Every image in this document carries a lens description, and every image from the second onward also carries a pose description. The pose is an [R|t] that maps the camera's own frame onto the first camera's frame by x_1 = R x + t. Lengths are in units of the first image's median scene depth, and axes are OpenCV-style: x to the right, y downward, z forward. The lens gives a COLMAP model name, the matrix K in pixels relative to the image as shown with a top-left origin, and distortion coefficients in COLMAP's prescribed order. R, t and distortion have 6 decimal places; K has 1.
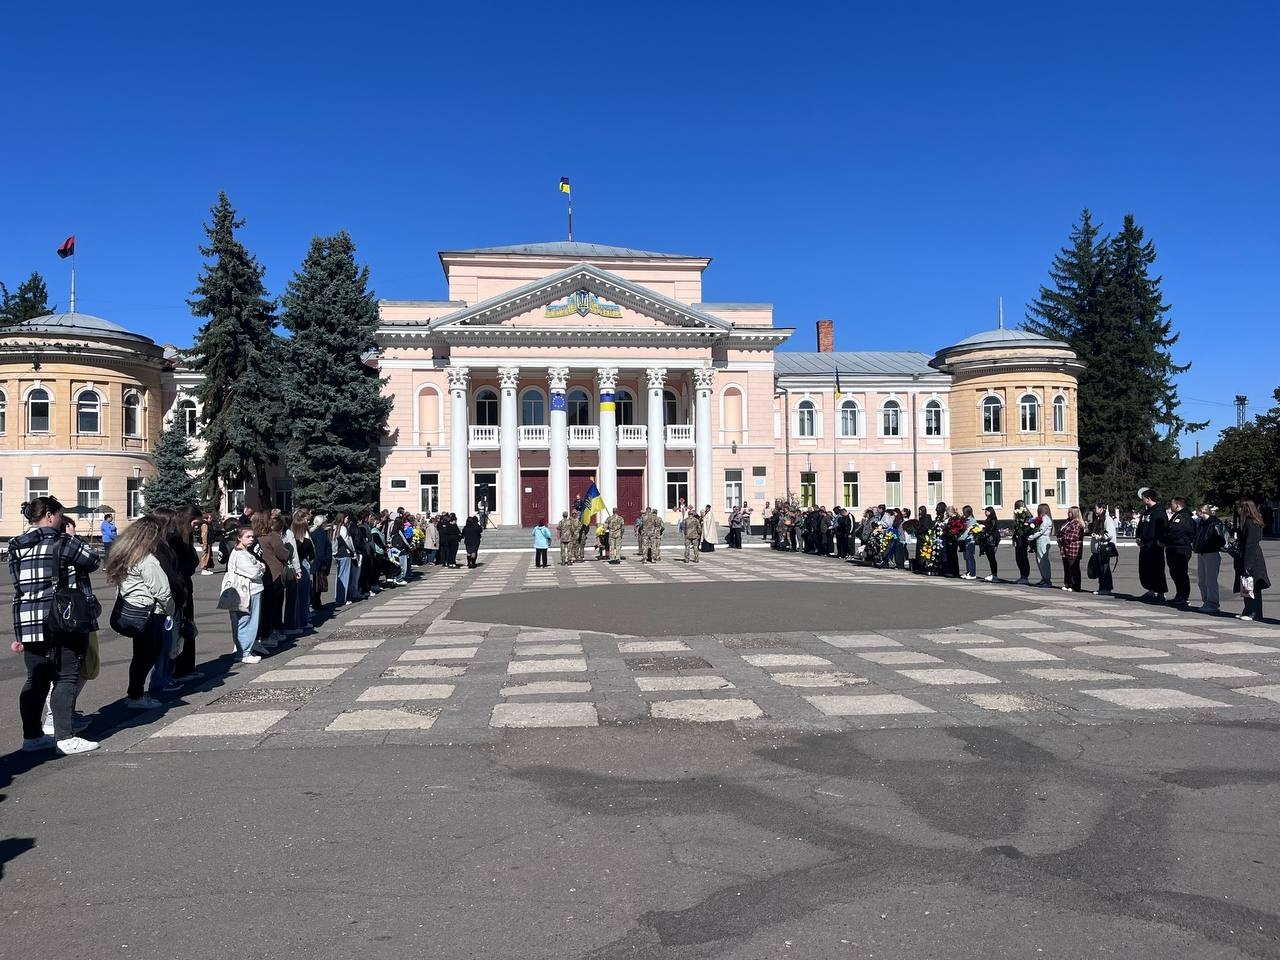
lens RADIAL K [[965.7, 0, 634.7], [0, 965.7, 483.0], [0, 0, 1]] dist [0.062802, -0.061593]
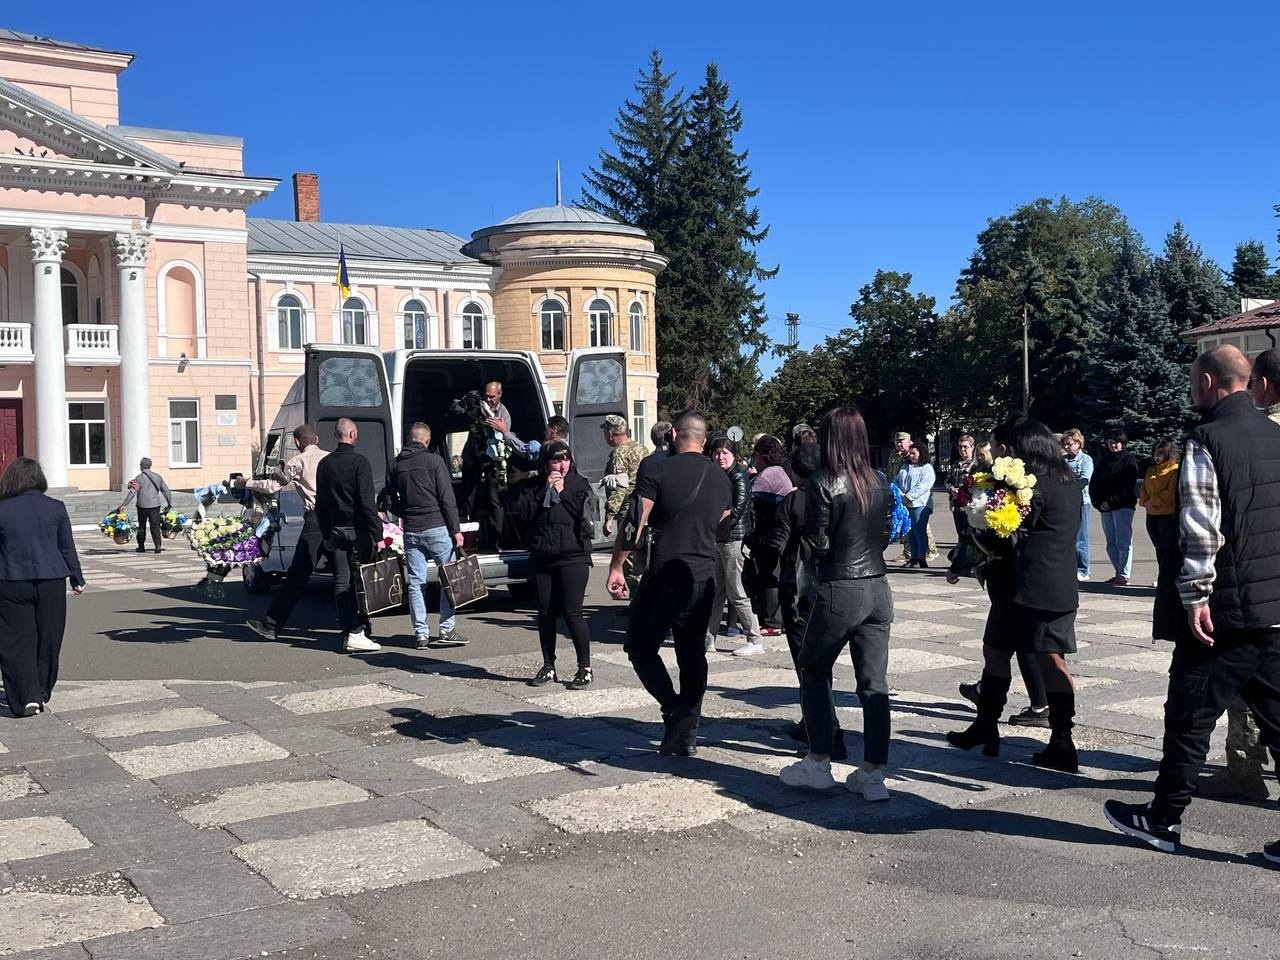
lens RADIAL K [[1421.9, 0, 640.1], [0, 1421.9, 464.8], [0, 0, 1]] dist [0.041442, 0.000000]
pose [[0.896984, -0.015621, 0.441786, -0.041251], [0.003143, 0.999576, 0.028963, 0.002508], [-0.442051, -0.024591, 0.896653, 0.041224]]
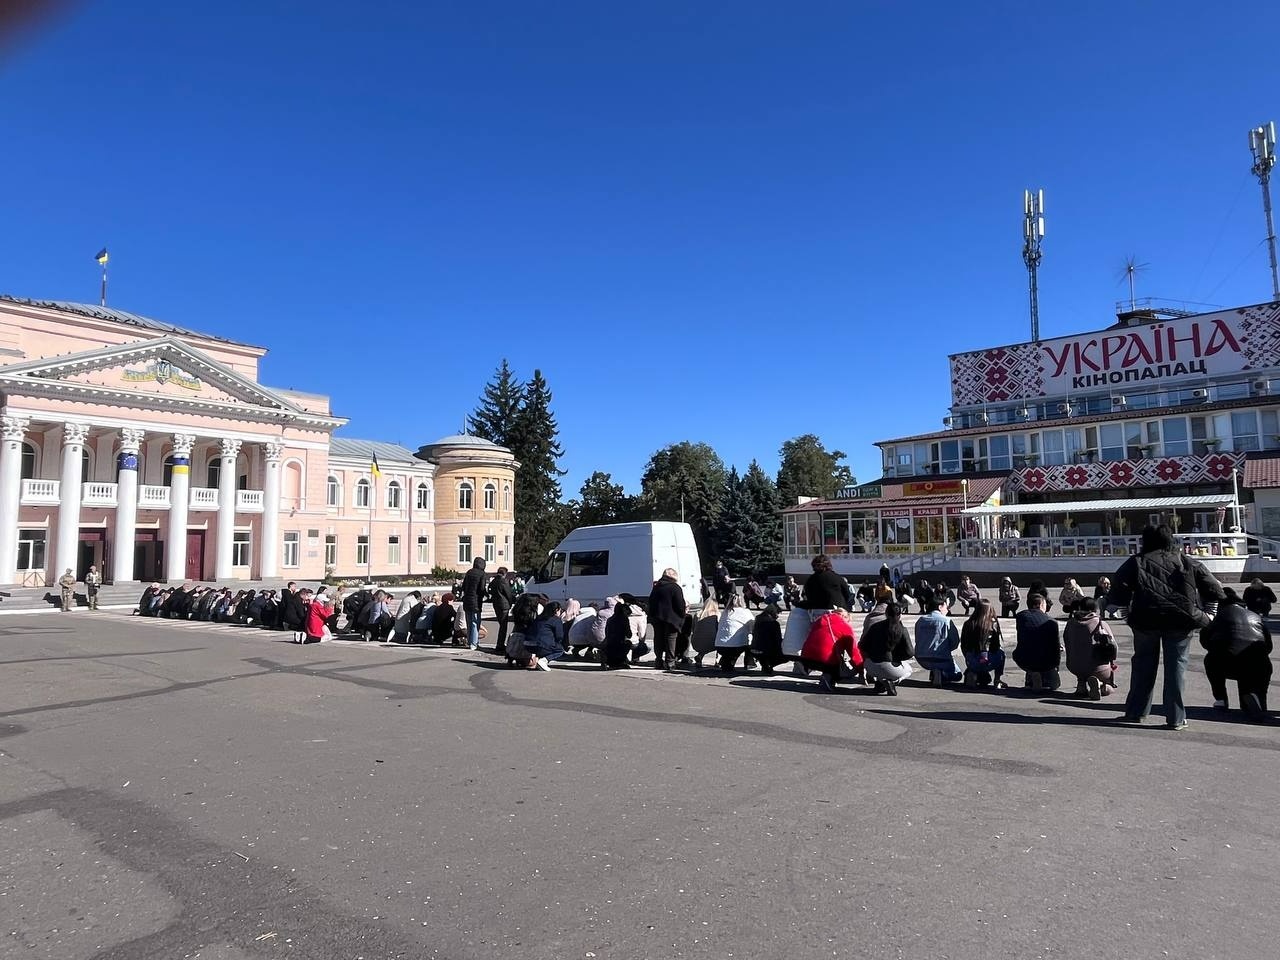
lens RADIAL K [[785.5, 0, 629.7], [0, 785.5, 478.0], [0, 0, 1]] dist [-0.001804, 0.000743]
pose [[0.743988, 0.069840, 0.664533, -0.228534], [-0.012082, 0.995766, -0.091126, 0.003181], [-0.668084, 0.059767, 0.741681, 0.019092]]
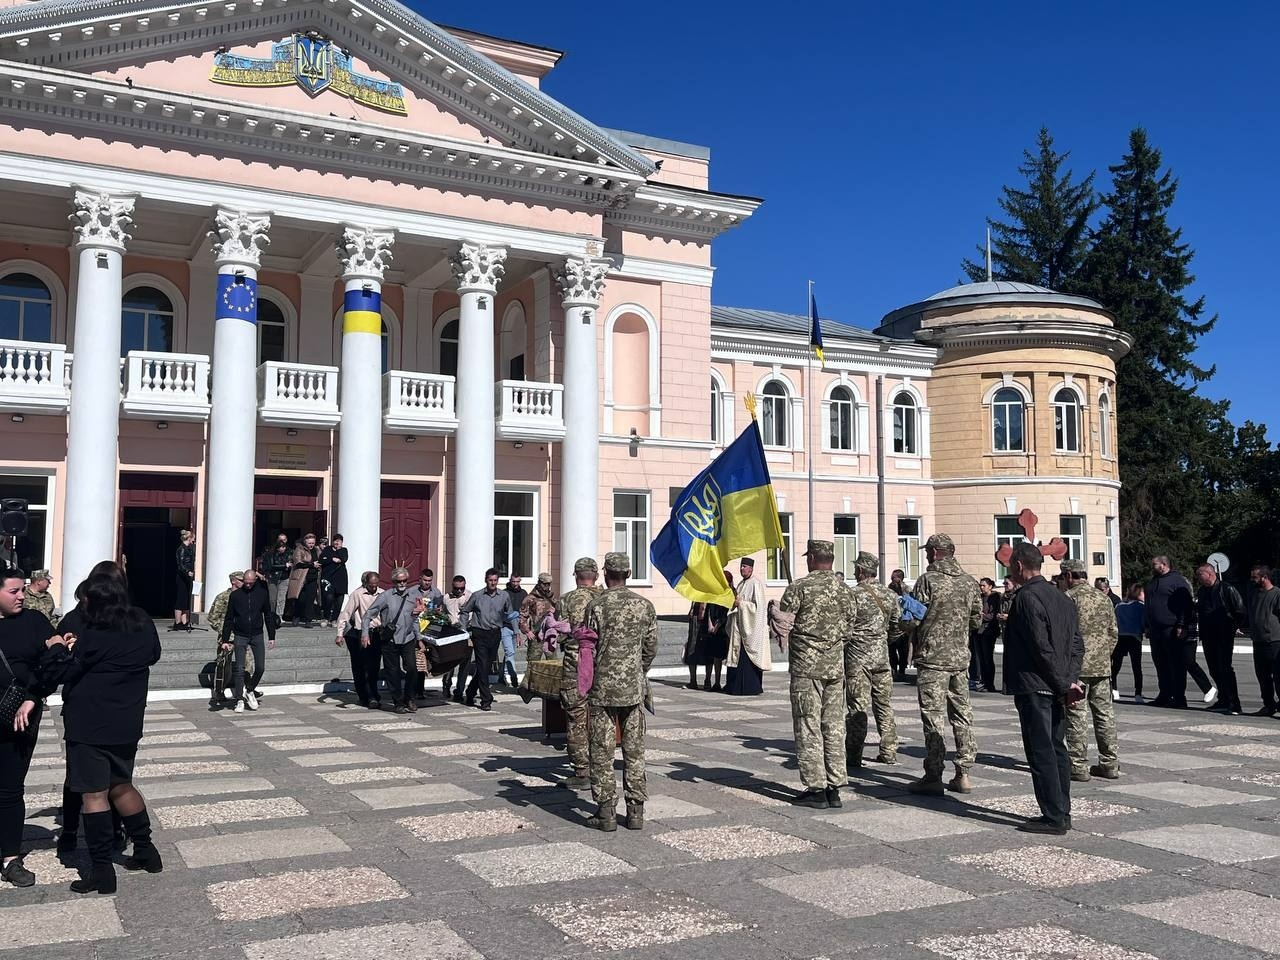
lens RADIAL K [[1222.7, 0, 642.0], [0, 1222.7, 467.7], [0, 0, 1]] dist [0.033598, 0.000000]
pose [[0.936274, 0.043001, 0.348629, -0.092701], [-0.017251, 0.996910, -0.076633, 0.018589], [-0.350847, 0.065735, 0.934123, 0.462696]]
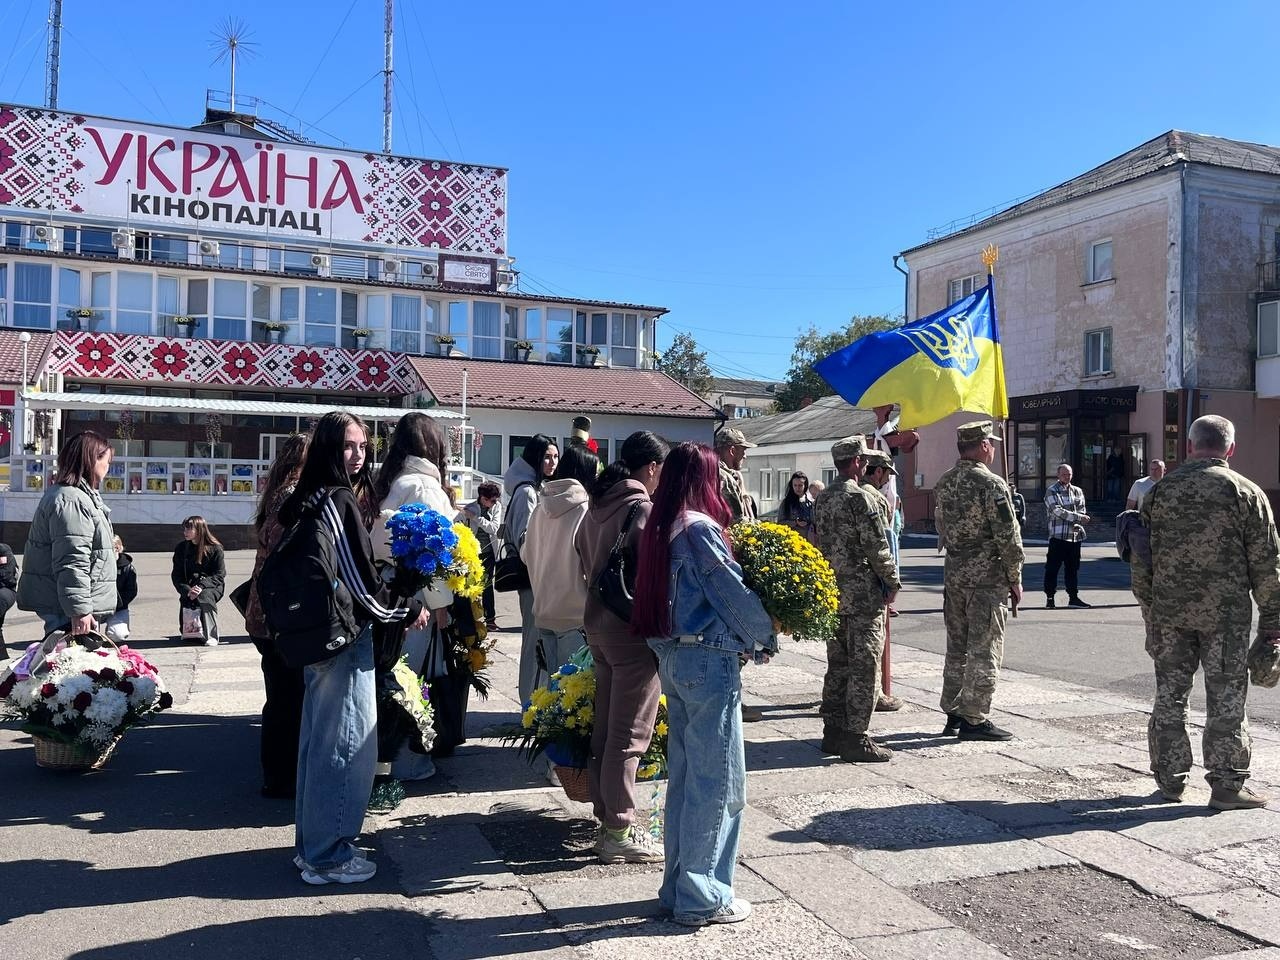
lens RADIAL K [[1162.6, 0, 631.4], [0, 1162.6, 483.3], [0, 0, 1]] dist [-0.002391, 0.029365]
pose [[-0.247434, 0.024242, 0.968601, -0.064054], [-0.035771, 0.998777, -0.034135, 0.011434], [-0.968244, -0.043094, -0.246264, 0.244630]]
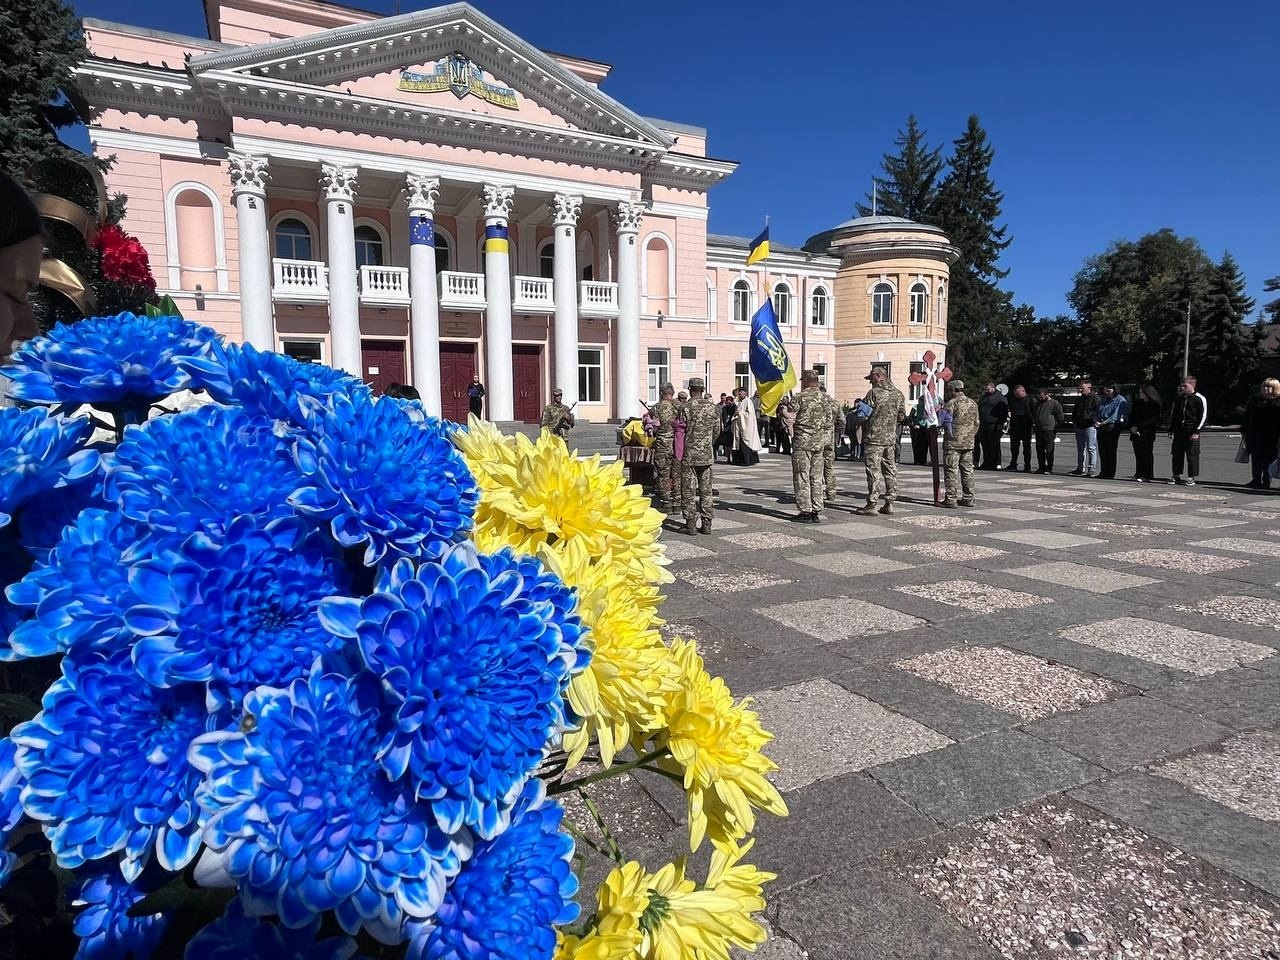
lens RADIAL K [[719.7, 0, 628.6], [0, 719.7, 477.6], [0, 0, 1]] dist [-0.001796, -0.002883]
pose [[0.945481, -0.028492, 0.324429, -0.105199], [-0.009530, 0.993319, 0.115006, 0.021254], [-0.325538, -0.111828, 0.938893, 0.466755]]
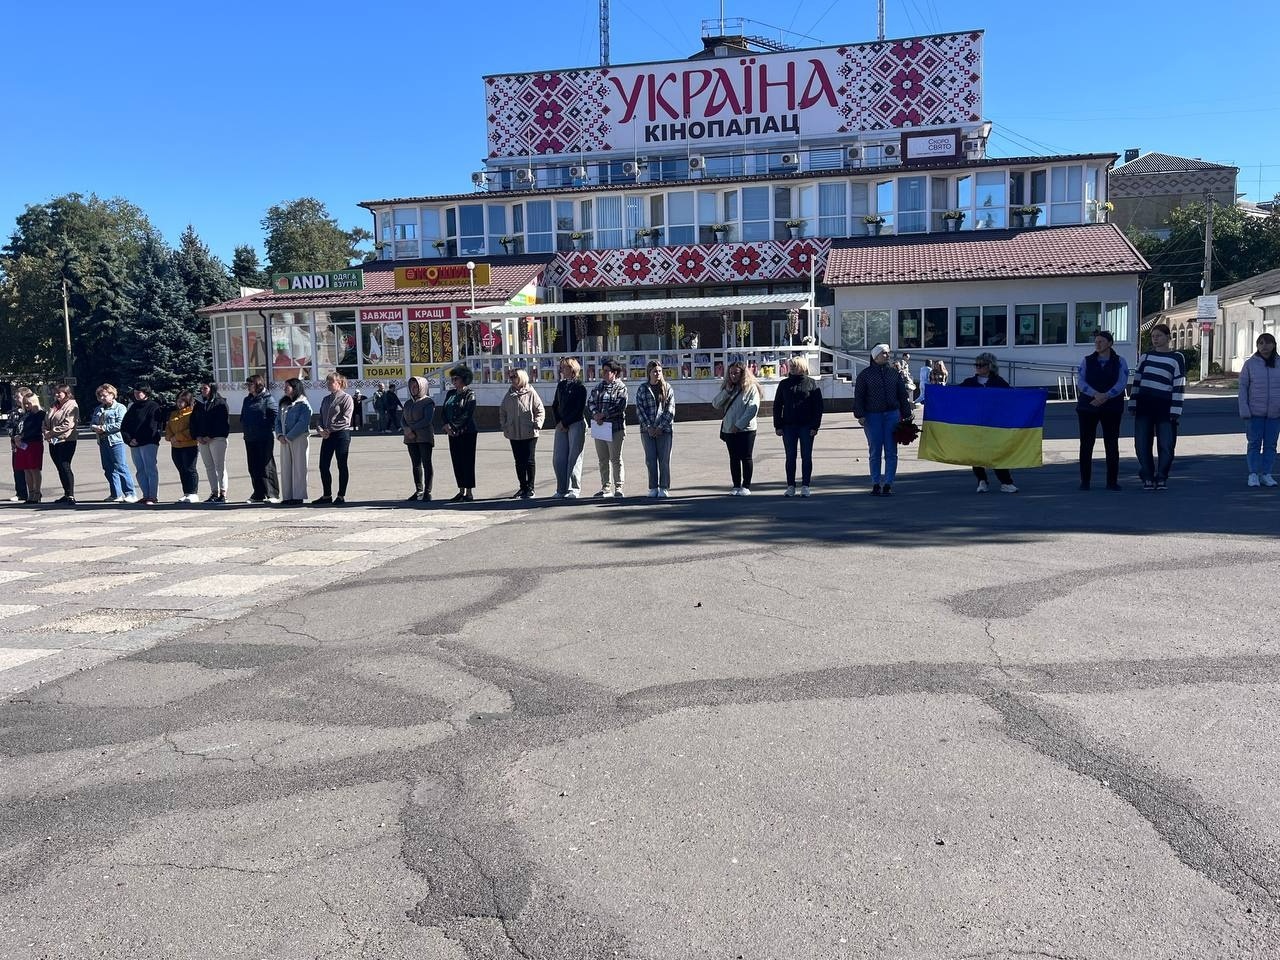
lens RADIAL K [[1053.5, 0, 650.7], [0, 1053.5, 468.0], [0, 0, 1]] dist [0.065526, -0.078372]
pose [[0.344269, -0.079720, 0.935480, -0.044246], [0.000411, 0.996401, 0.084760, 0.002702], [-0.938871, -0.028796, 0.343063, 0.038895]]
